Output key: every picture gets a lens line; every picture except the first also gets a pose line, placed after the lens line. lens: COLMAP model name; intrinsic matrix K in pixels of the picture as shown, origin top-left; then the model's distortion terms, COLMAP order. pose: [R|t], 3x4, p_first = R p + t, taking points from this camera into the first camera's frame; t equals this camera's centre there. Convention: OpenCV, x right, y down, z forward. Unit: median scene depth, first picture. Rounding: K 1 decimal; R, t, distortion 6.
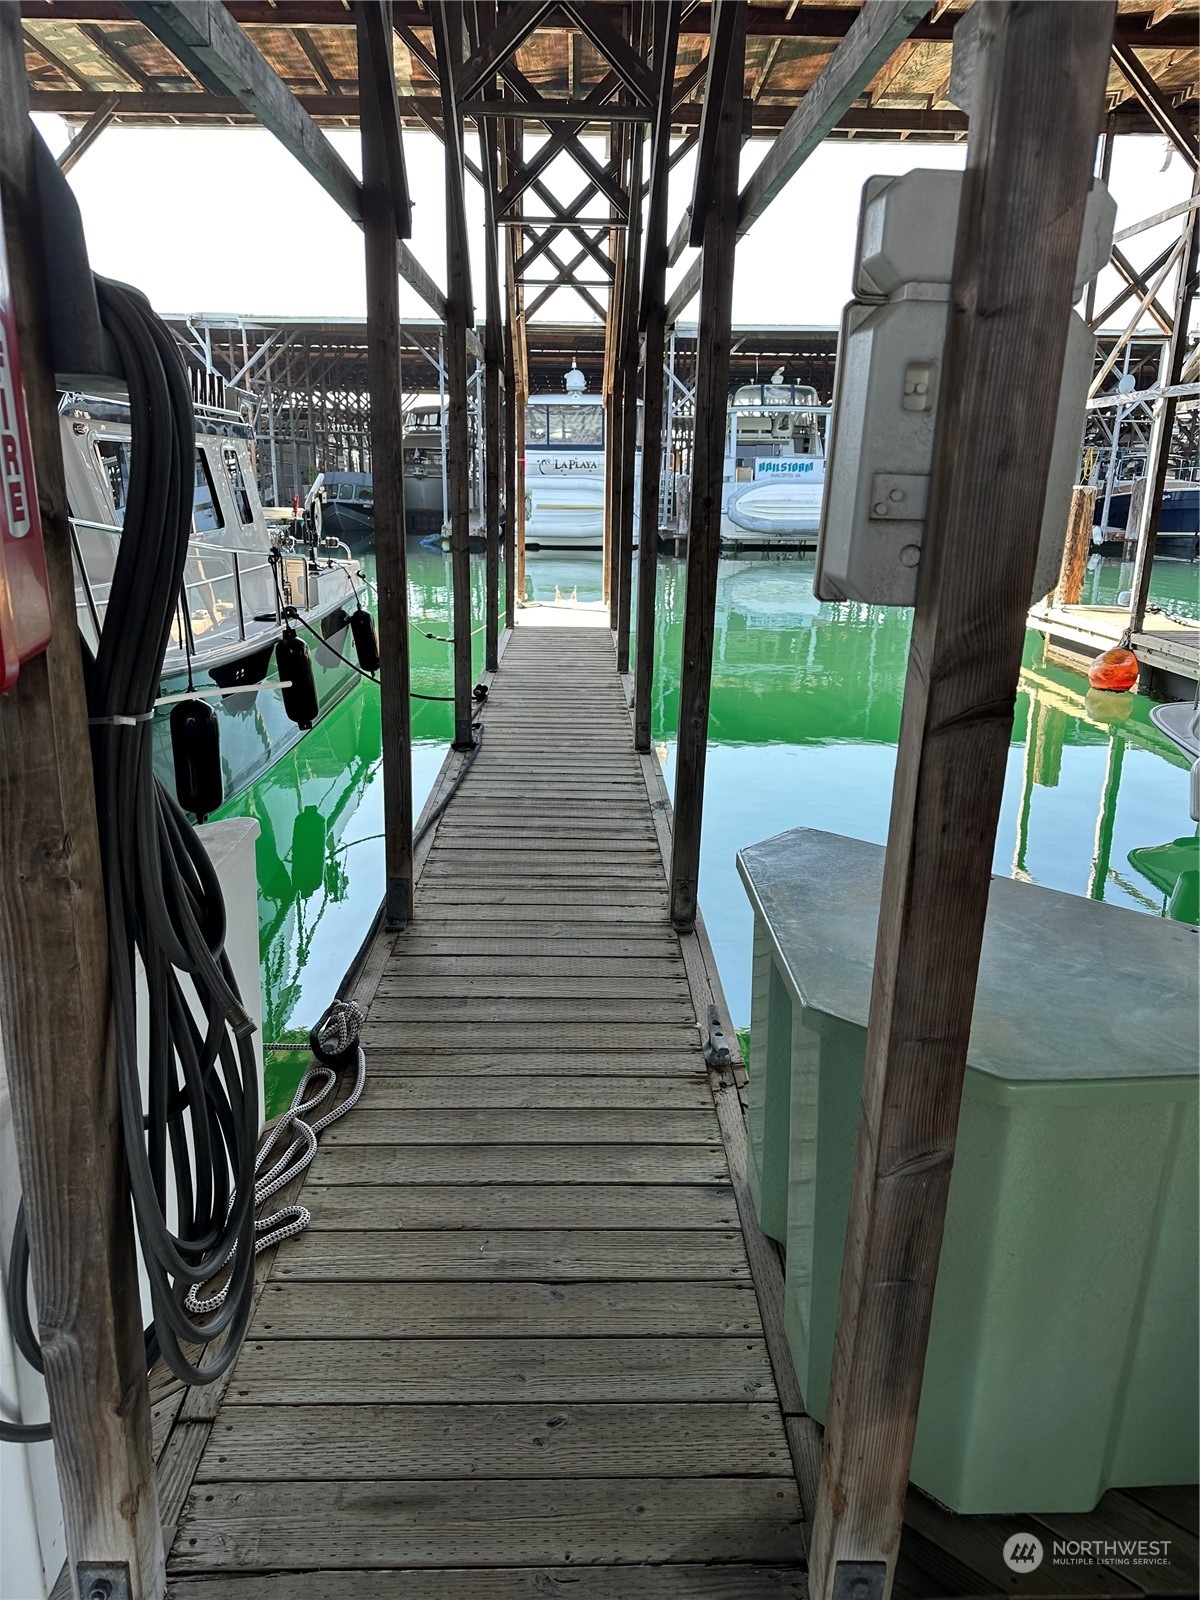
lens RADIAL K [[1114.5, 0, 600.0], [0, 1114.5, 800.0], [0, 0, 1]] dist [0.036243, -0.041967]
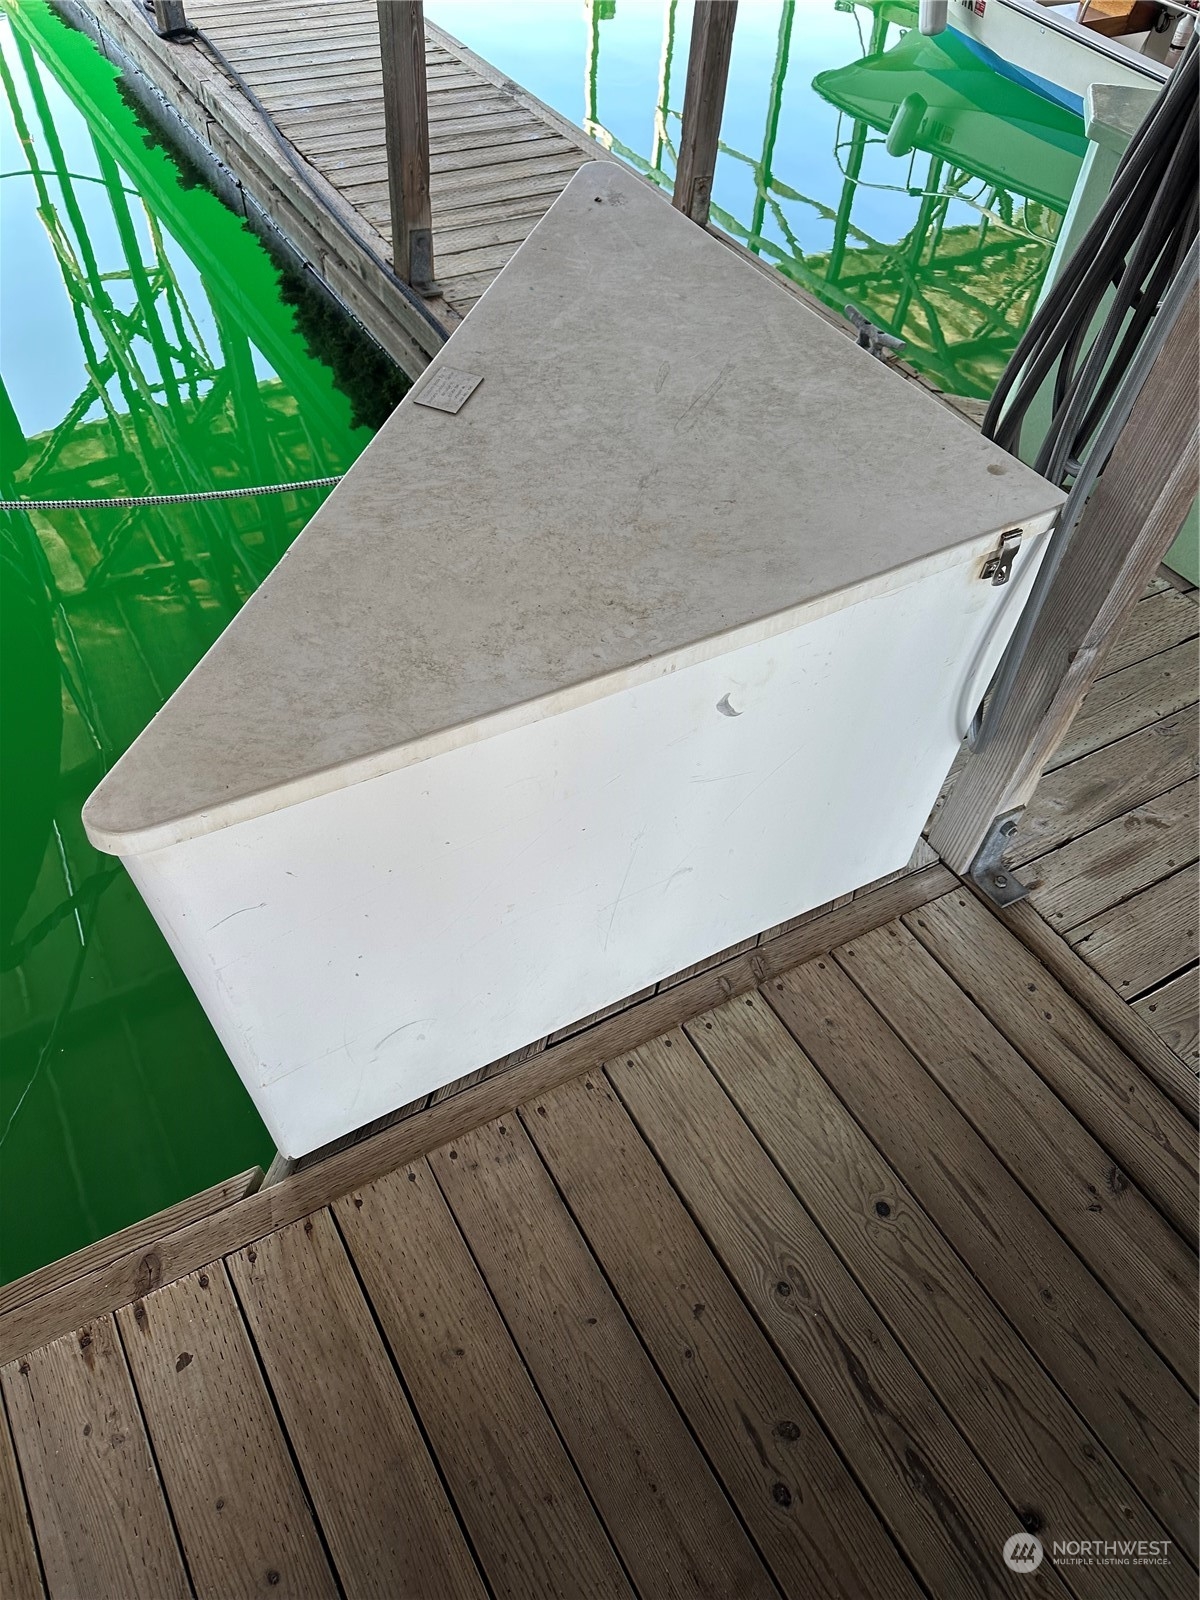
lens RADIAL K [[1128.7, 0, 600.0], [0, 1128.7, 800.0], [0, 0, 1]] dist [0.041250, -0.043143]
pose [[0.884566, -0.338700, 0.320665, -0.350057], [0.108626, 0.818204, 0.564573, -0.035210], [-0.453590, -0.464570, 0.760547, 0.058483]]
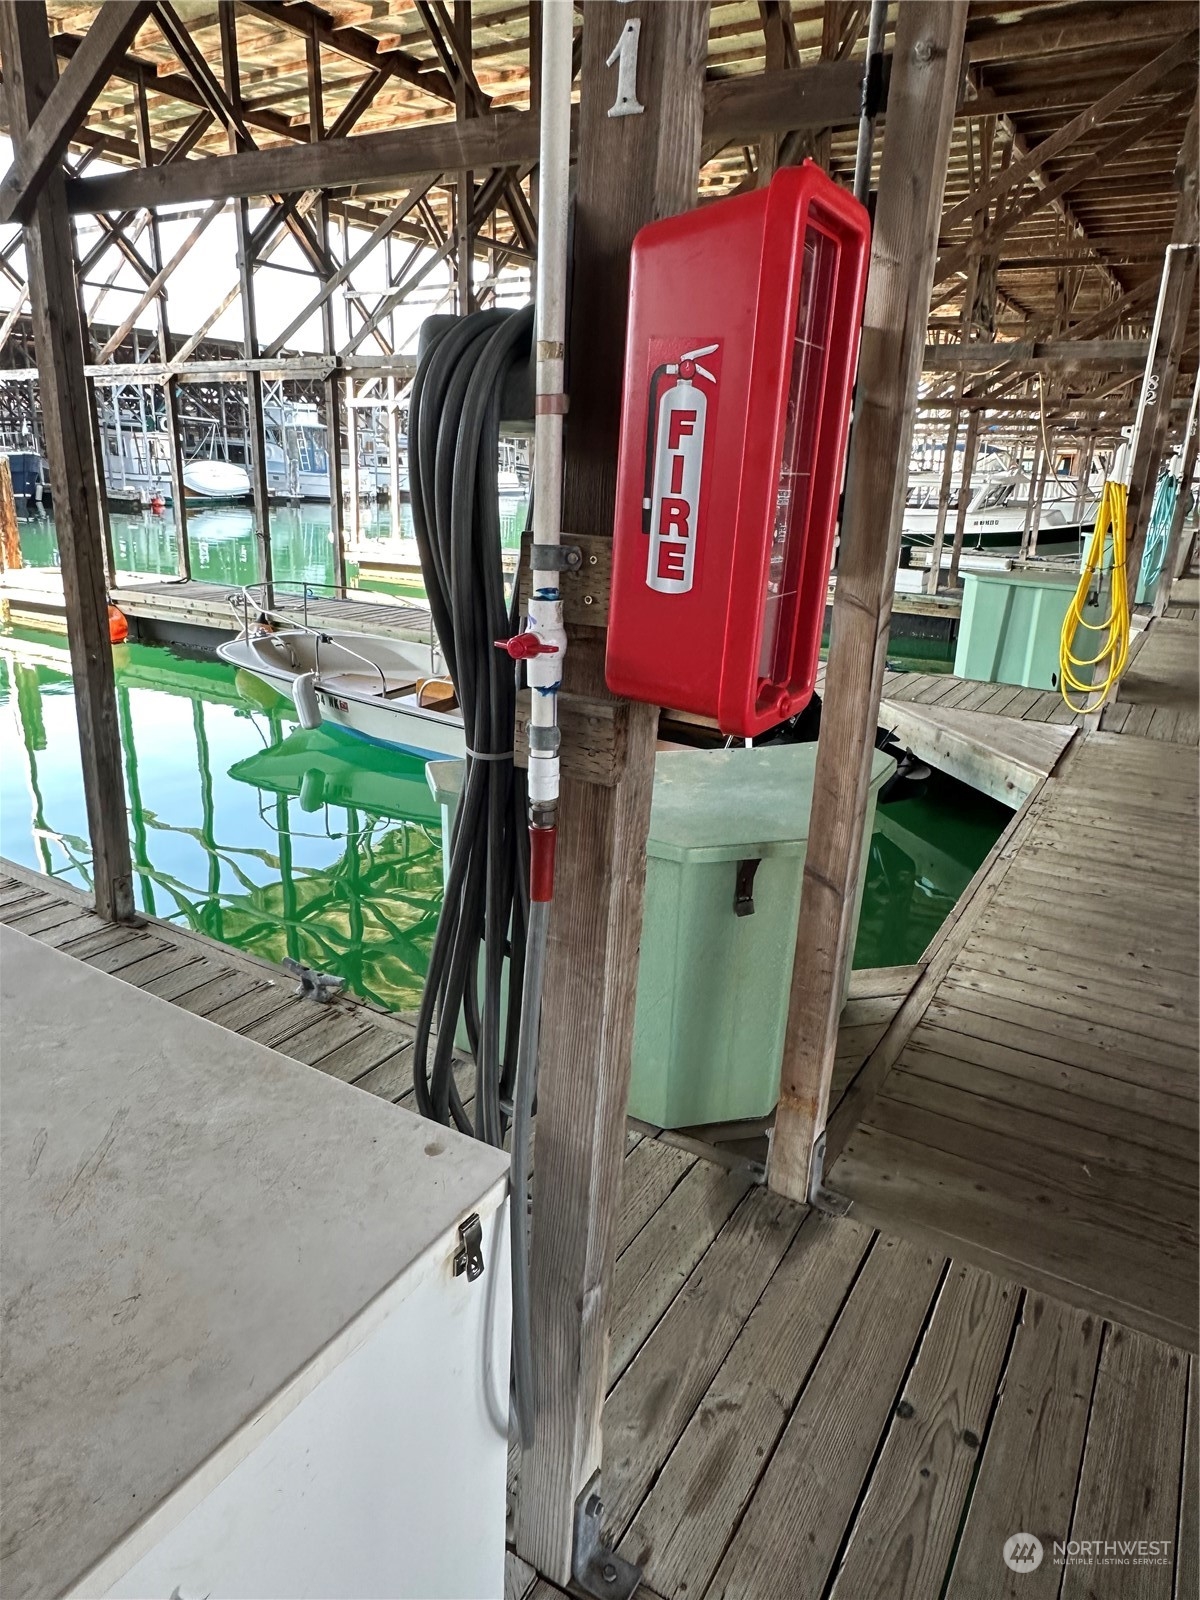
lens RADIAL K [[1022.5, 0, 600.0], [0, 1022.5, 800.0], [0, 0, 1]] dist [0.004460, 0.004399]
pose [[0.542360, -0.275577, 0.793665, -0.288825], [0.224240, 0.957886, 0.179361, -0.045144], [-0.809668, 0.080693, 0.581314, 0.090589]]
